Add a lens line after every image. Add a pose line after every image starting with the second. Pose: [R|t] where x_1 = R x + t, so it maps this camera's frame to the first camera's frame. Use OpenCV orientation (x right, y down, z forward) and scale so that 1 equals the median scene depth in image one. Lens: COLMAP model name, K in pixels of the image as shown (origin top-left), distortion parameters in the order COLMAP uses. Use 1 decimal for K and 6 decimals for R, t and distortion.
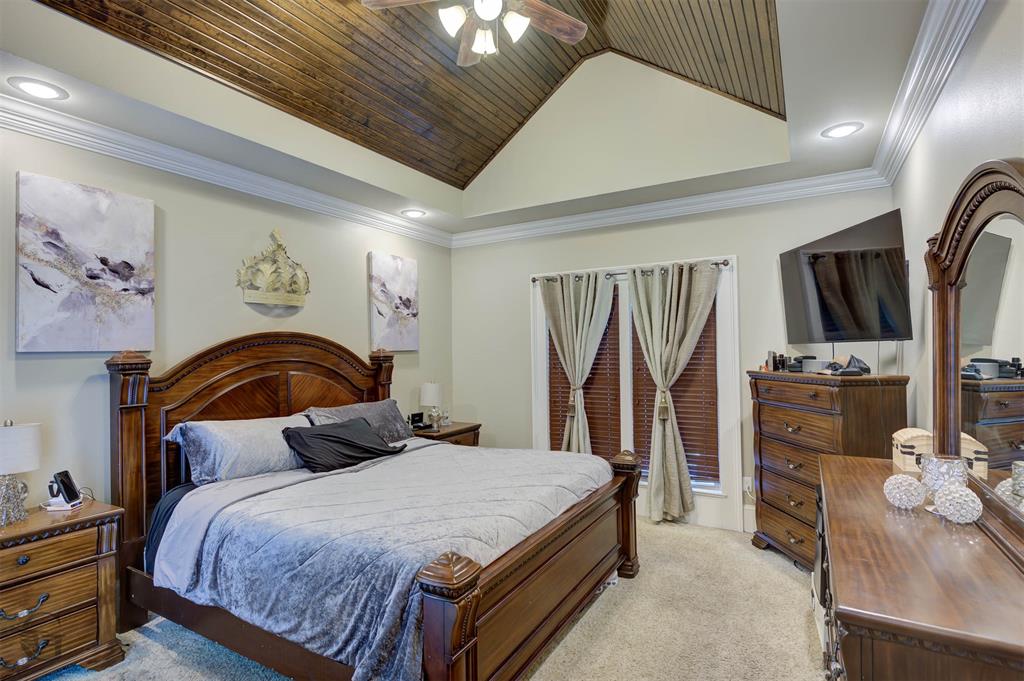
lens RADIAL K [[509.3, 0, 511.4], [0, 509.3, 345.6], [0, 0, 1]] dist [0.003027, 0.000348]
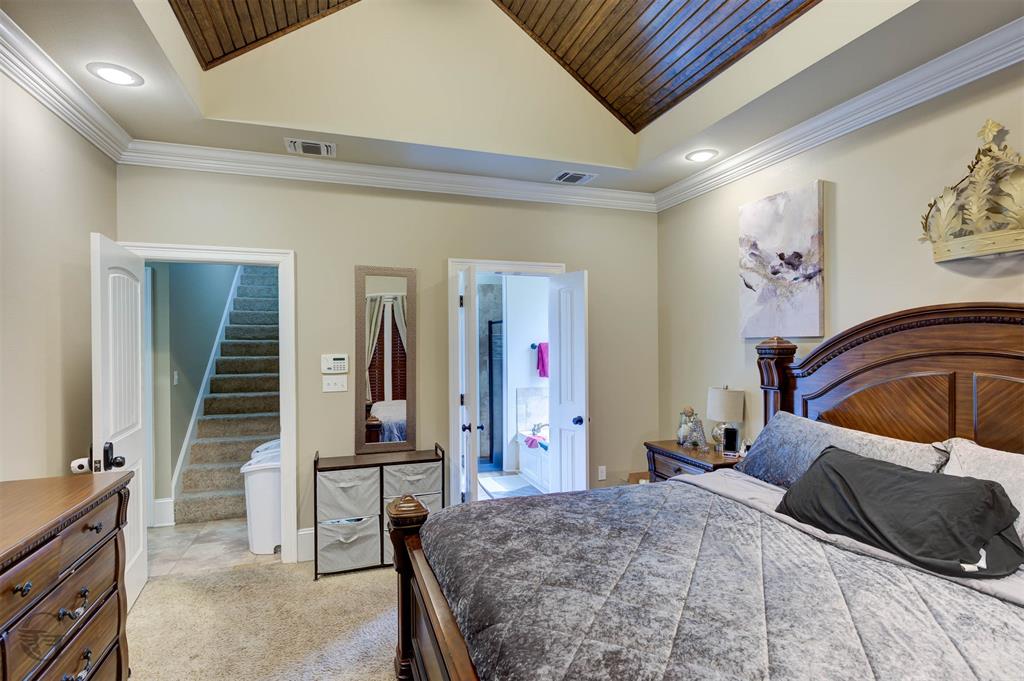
lens RADIAL K [[509.3, 0, 512.5], [0, 509.3, 342.3], [0, 0, 1]] dist [0.003027, 0.000348]
pose [[-0.666891, 0.008923, -0.745102, 0.417755], [0.013387, 0.999910, -0.000008, 0.014177], [0.745035, -0.009980, -0.666950, 1.270431]]
